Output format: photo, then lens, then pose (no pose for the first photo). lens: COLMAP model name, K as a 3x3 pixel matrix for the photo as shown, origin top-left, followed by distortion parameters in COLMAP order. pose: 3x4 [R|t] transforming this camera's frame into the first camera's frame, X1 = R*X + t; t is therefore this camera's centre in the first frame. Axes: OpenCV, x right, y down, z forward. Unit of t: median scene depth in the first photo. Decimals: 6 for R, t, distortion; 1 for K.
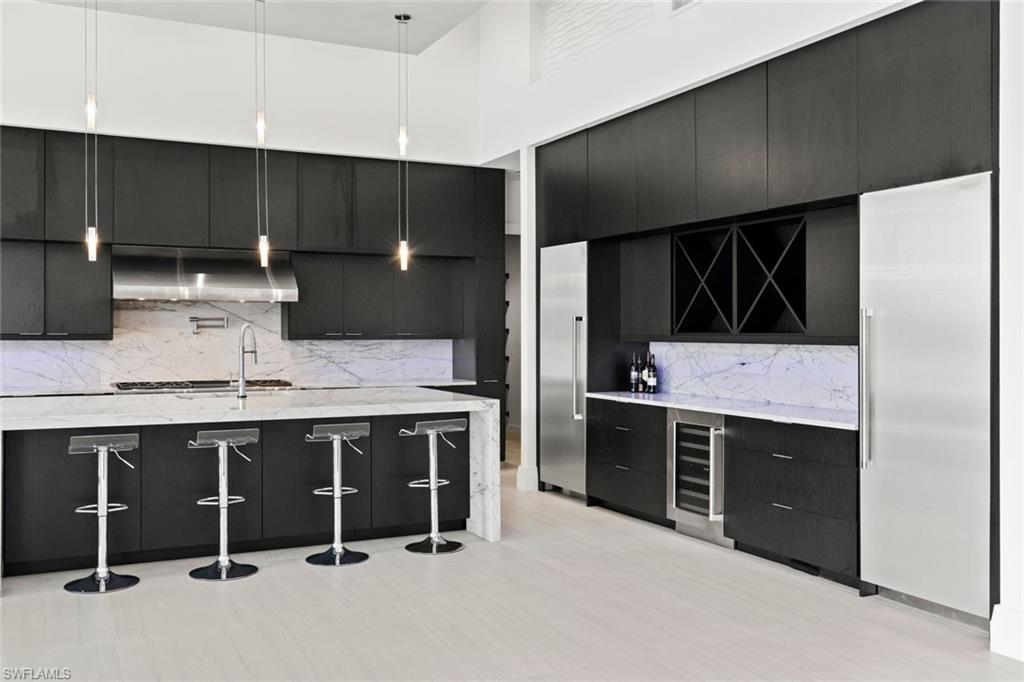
lens RADIAL K [[944.2, 0, 512.0], [0, 944.2, 341.0], [0, 0, 1]] dist [-0.010020, -0.005934]
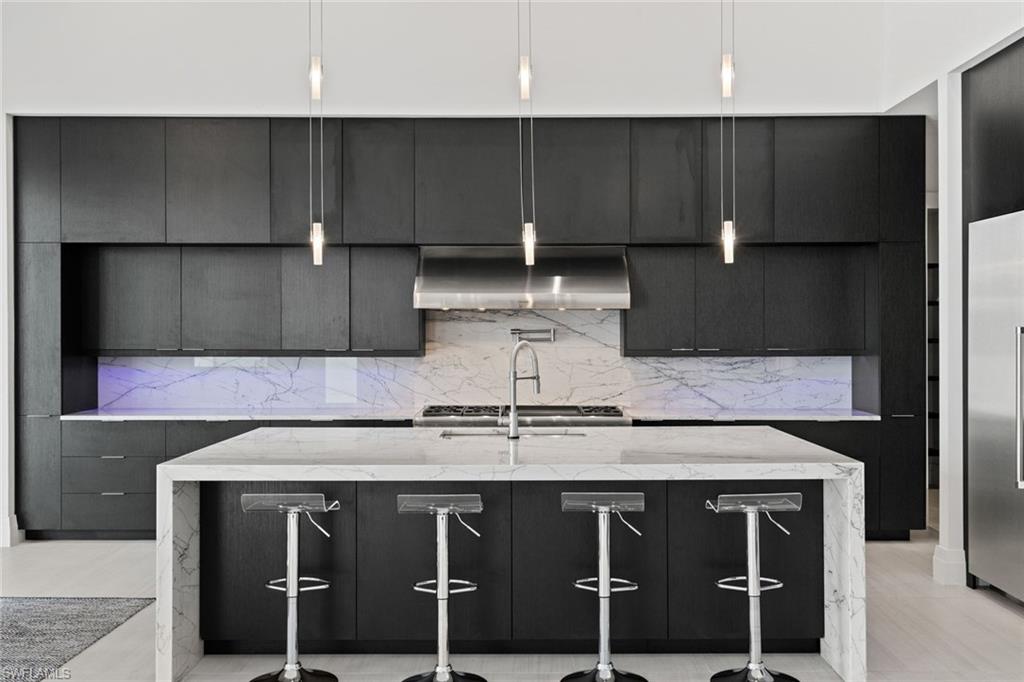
lens RADIAL K [[987.4, 0, 512.0], [0, 987.4, 341.0], [0, 0, 1]] dist [0.001938, 0.005363]
pose [[0.892216, -0.000081, -0.451609, 0.055907], [-0.000982, 0.999997, -0.002118, -0.013241], [0.451608, 0.002333, 0.892214, 0.227306]]
